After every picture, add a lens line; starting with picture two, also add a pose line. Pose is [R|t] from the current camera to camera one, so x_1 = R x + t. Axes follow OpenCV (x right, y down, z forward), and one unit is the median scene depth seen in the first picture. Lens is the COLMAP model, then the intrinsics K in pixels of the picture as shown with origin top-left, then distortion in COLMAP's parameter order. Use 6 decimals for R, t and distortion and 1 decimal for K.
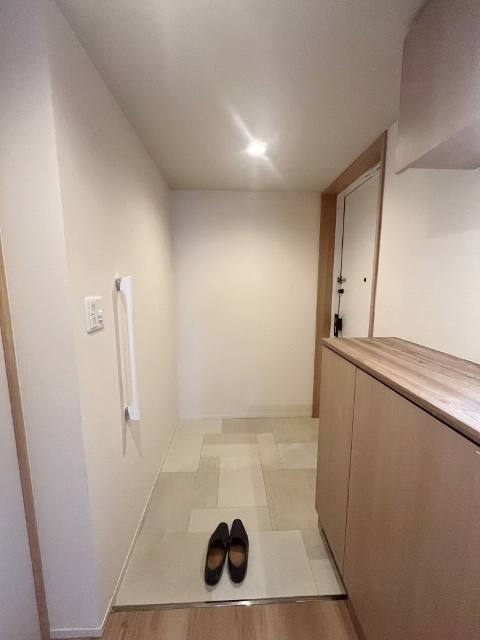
lens RADIAL K [[259.6, 0, 239.2], [0, 259.6, 318.9], [0, 0, 1]] dist [-0.002015, -0.000434]
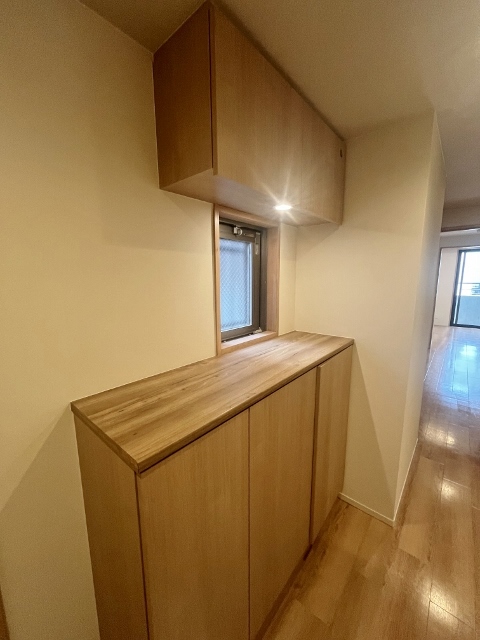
lens RADIAL K [[259.6, 0, 243.2], [0, 259.6, 320.6], [0, 0, 1]] dist [-0.002015, -0.000434]
pose [[-0.732370, -0.095426, 0.674187, -0.060277], [0.111530, 0.959947, 0.257028, -0.336540], [-0.671711, 0.263432, -0.692393, 1.770293]]
